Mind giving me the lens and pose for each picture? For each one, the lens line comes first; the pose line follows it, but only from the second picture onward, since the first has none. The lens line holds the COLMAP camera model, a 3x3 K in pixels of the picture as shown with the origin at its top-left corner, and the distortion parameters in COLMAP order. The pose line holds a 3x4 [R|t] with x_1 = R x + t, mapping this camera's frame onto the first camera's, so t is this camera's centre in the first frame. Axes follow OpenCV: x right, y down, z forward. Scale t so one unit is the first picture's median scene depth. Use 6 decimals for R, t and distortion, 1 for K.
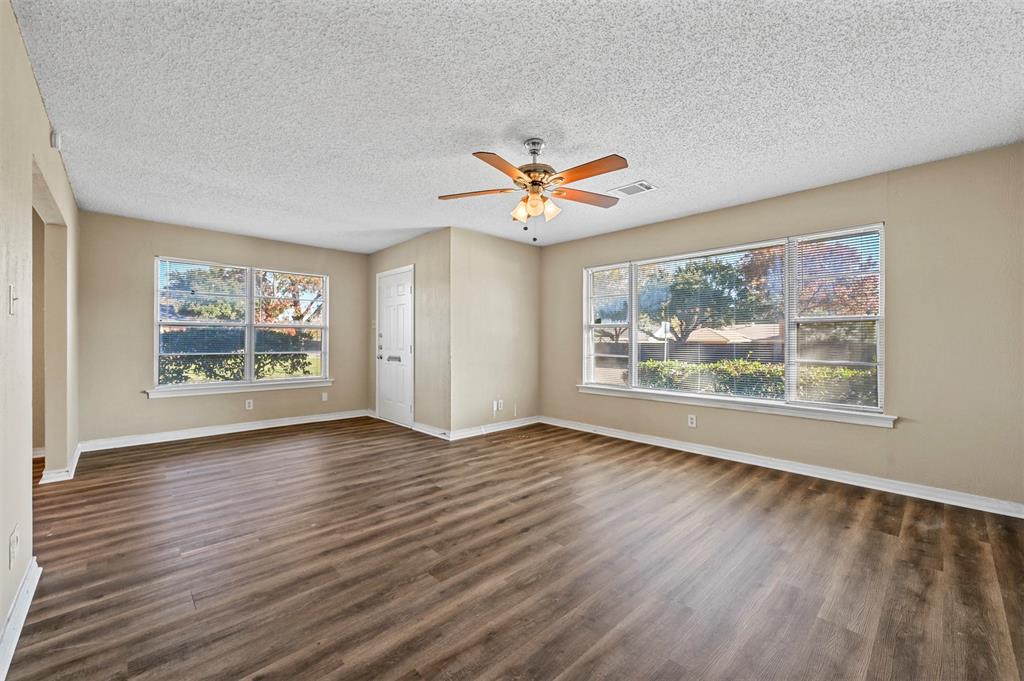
lens RADIAL K [[413.3, 0, 509.3], [0, 413.3, 339.5], [0, 0, 1]] dist [-0.002657, -0.000930]
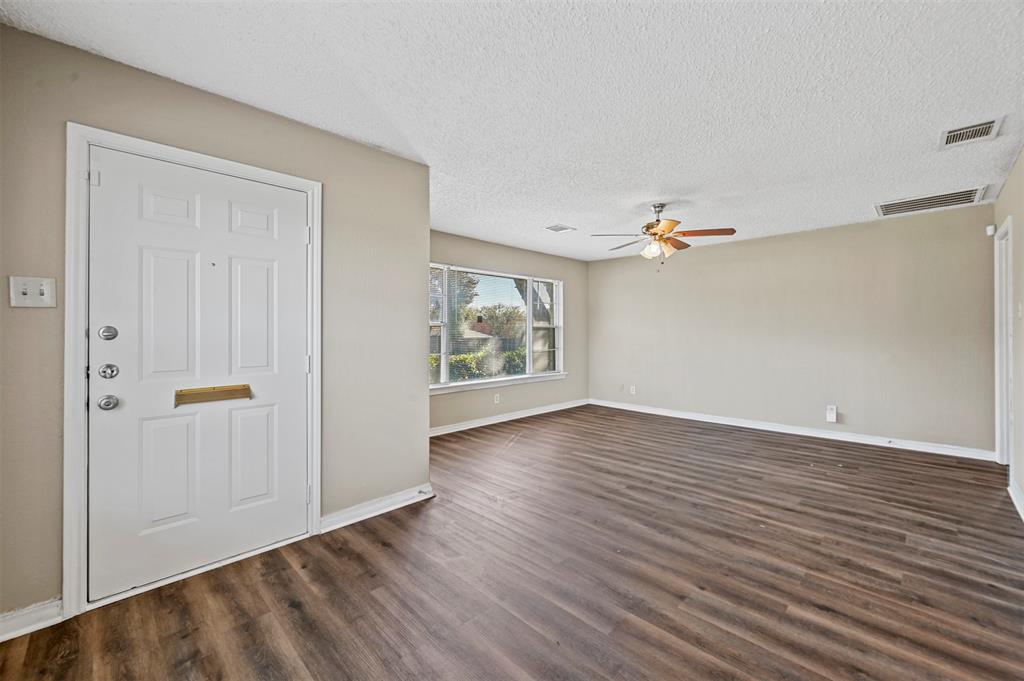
lens RADIAL K [[413.3, 0, 511.0], [0, 413.3, 331.5], [0, 0, 1]] dist [-0.002657, -0.000930]
pose [[-0.025237, 0.006258, 0.999662, -1.312044], [0.003940, 0.999973, -0.006161, -0.016530], [-0.999674, 0.003783, -0.025261, 1.465516]]
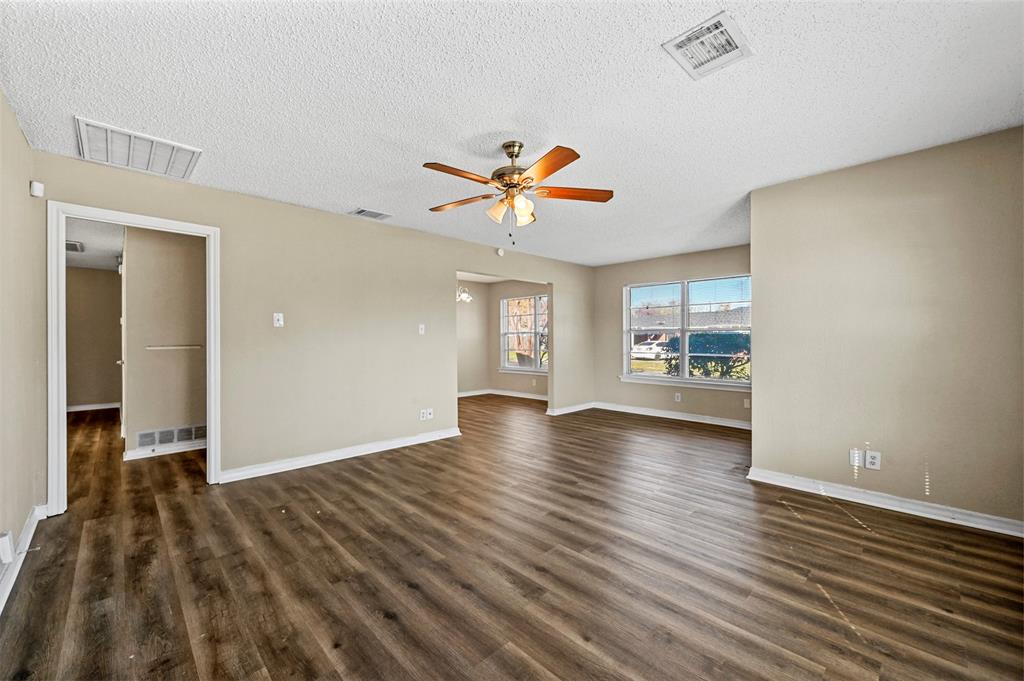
lens RADIAL K [[413.3, 0, 507.2], [0, 413.3, 342.1], [0, 0, 1]] dist [-0.002657, -0.000930]
pose [[-0.001856, 0.001644, -0.999997, 0.986354], [-0.000185, 0.999999, 0.001644, -0.004318], [0.999998, 0.000188, -0.001855, 0.927997]]
